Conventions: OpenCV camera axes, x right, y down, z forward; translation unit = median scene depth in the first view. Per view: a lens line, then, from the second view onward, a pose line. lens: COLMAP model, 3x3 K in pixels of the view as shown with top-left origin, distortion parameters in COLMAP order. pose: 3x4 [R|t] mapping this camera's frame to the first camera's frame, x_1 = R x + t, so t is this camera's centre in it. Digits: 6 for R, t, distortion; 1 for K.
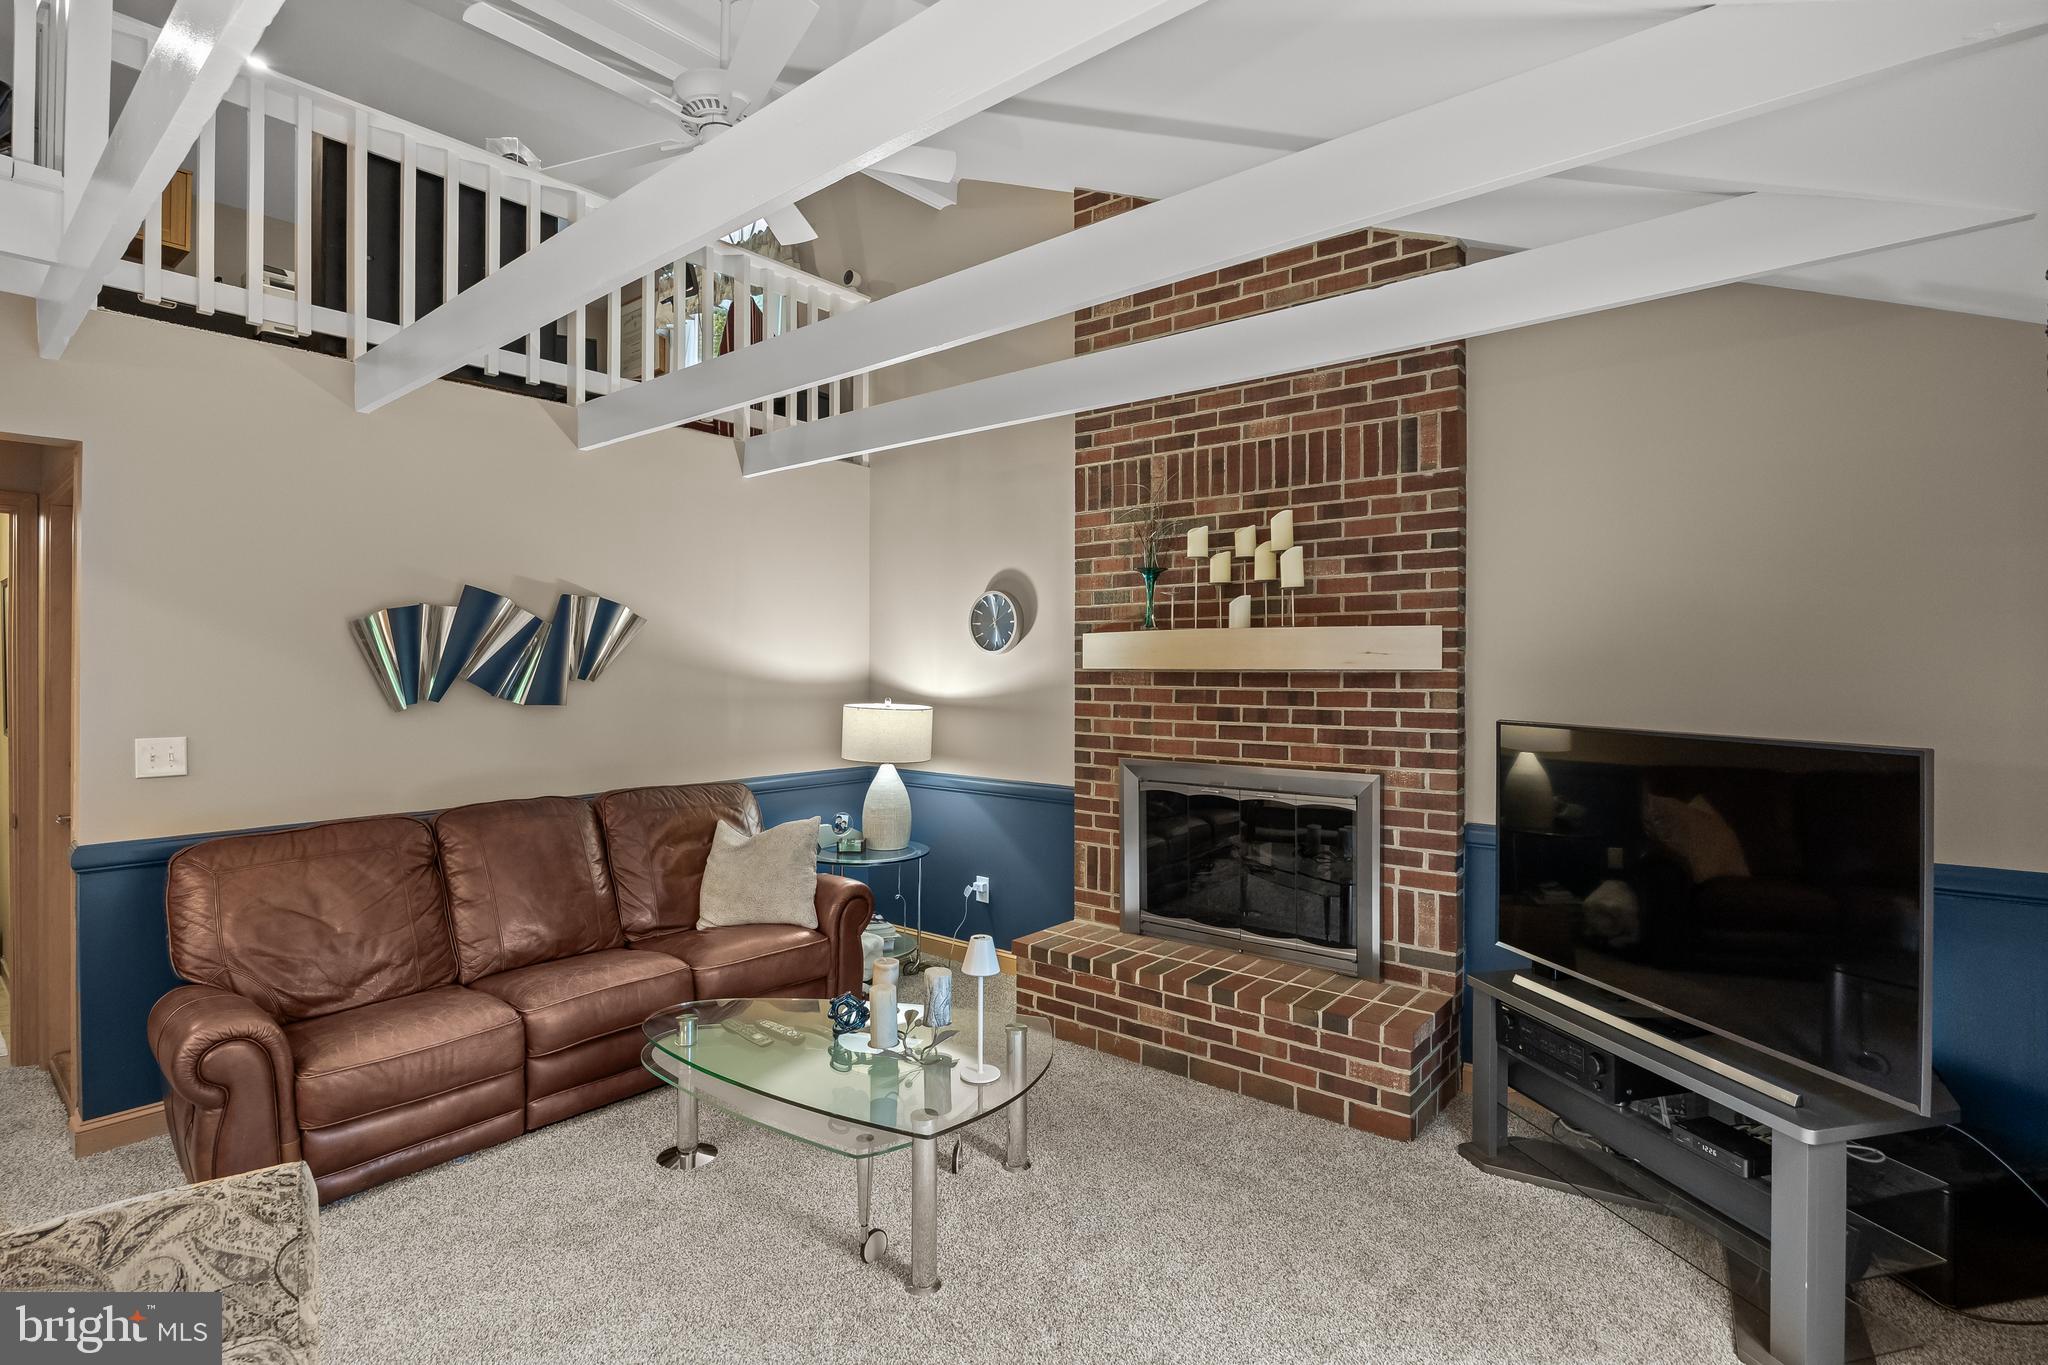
lens RADIAL K [[1018.4, 0, 1028.8], [0, 1018.4, 673.5], [0, 0, 1]] dist [-0.012218, 0.001654]
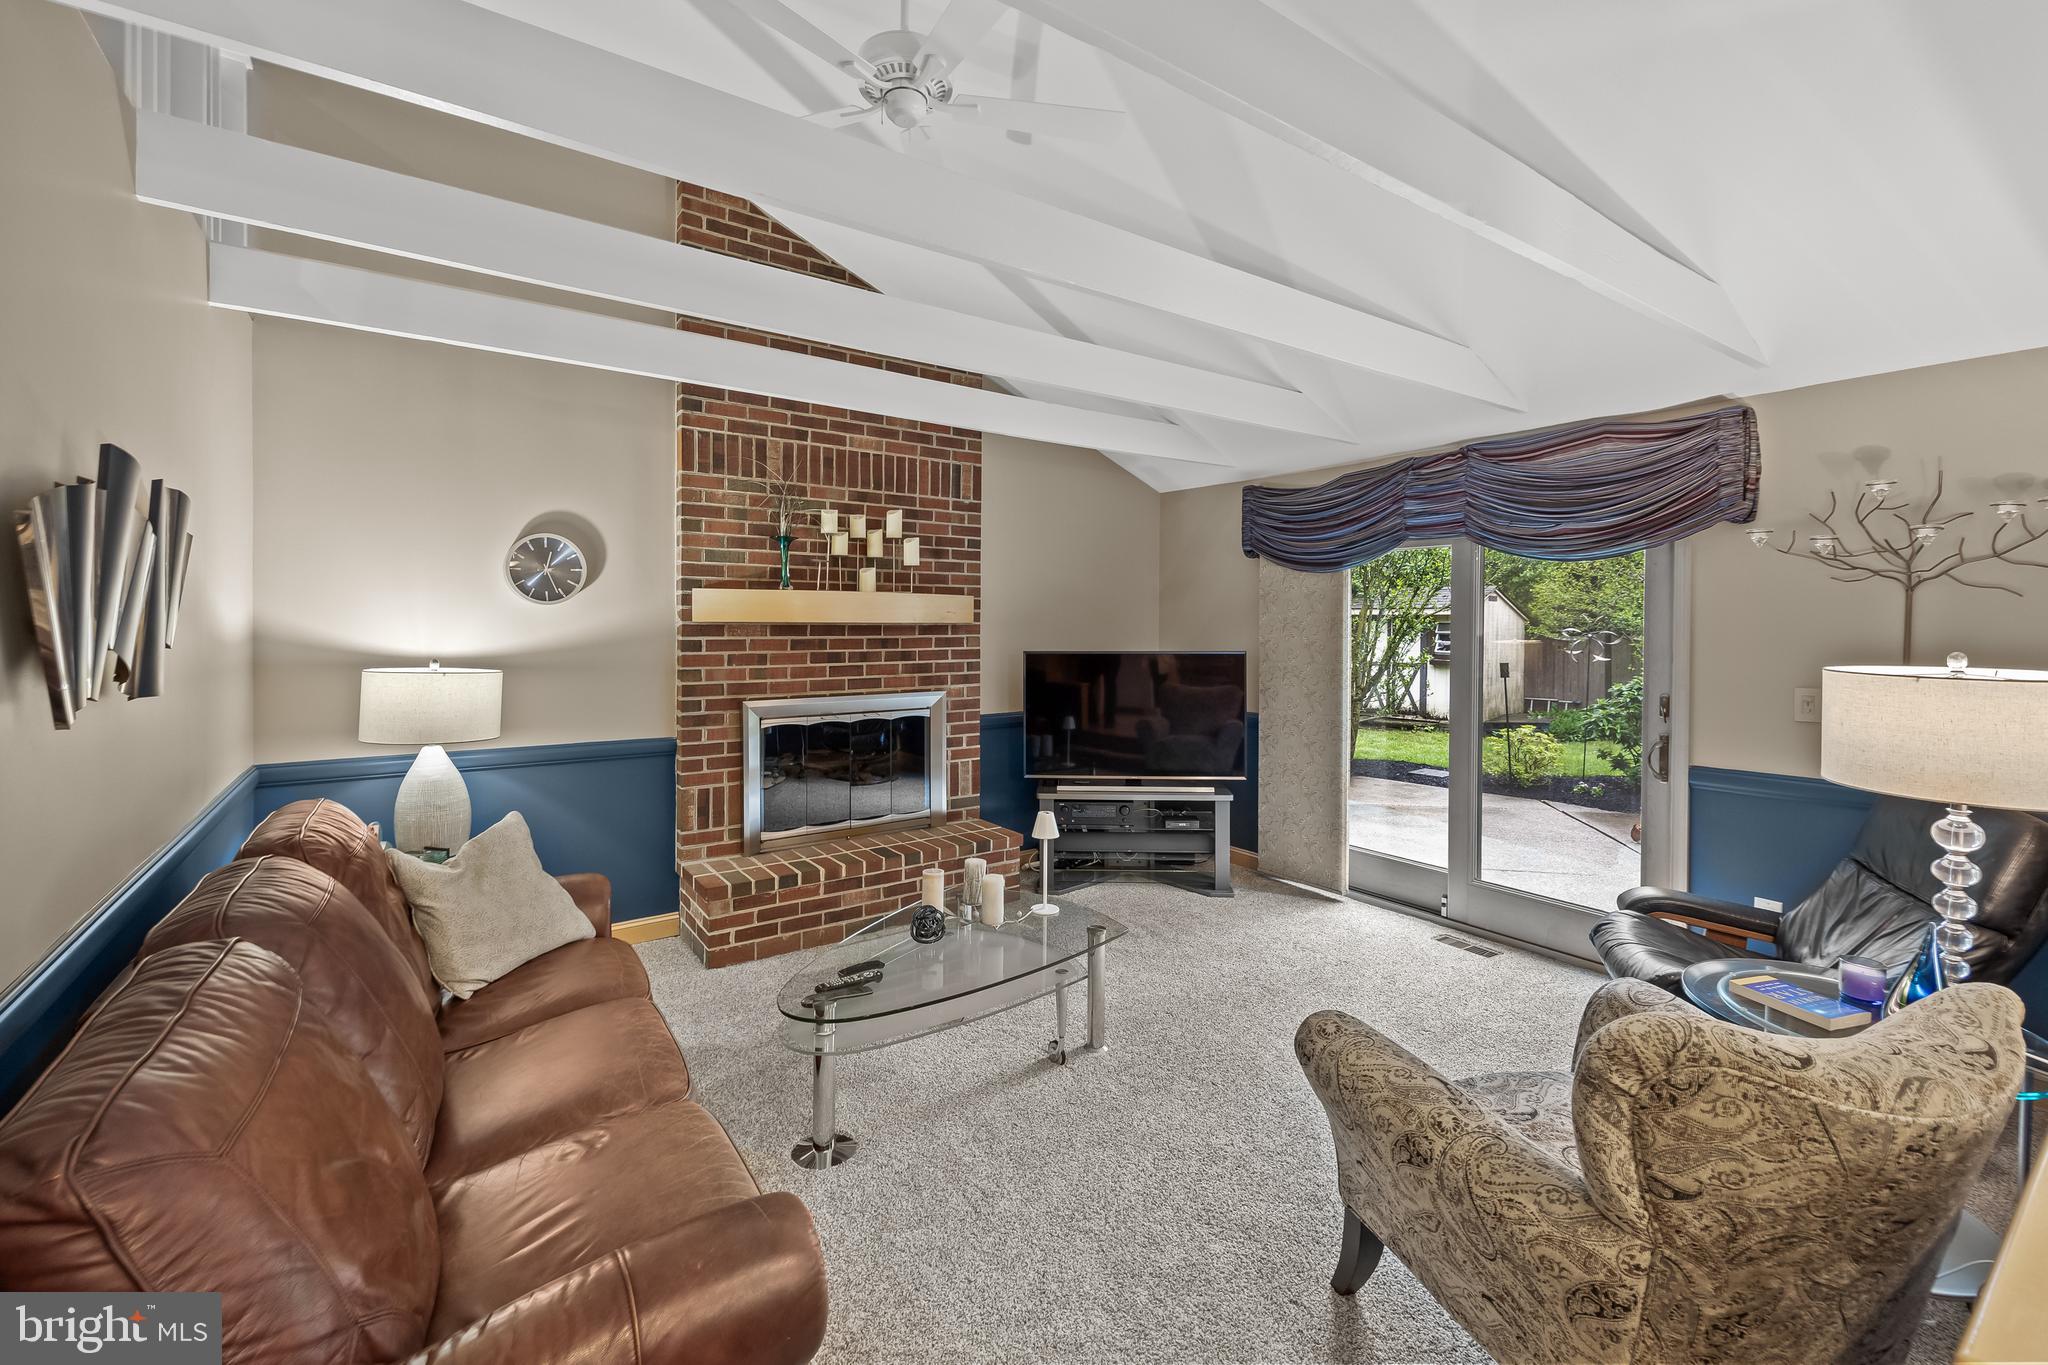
lens RADIAL K [[888.1, 0, 1051.9], [0, 888.1, 631.8], [0, 0, 1]] dist [0.005295, 0.000546]
pose [[0.228609, -0.009024, 0.973477, -0.844610], [0.003525, 0.999958, 0.008442, -0.000847], [-0.973512, 0.001502, 0.228631, 0.482613]]
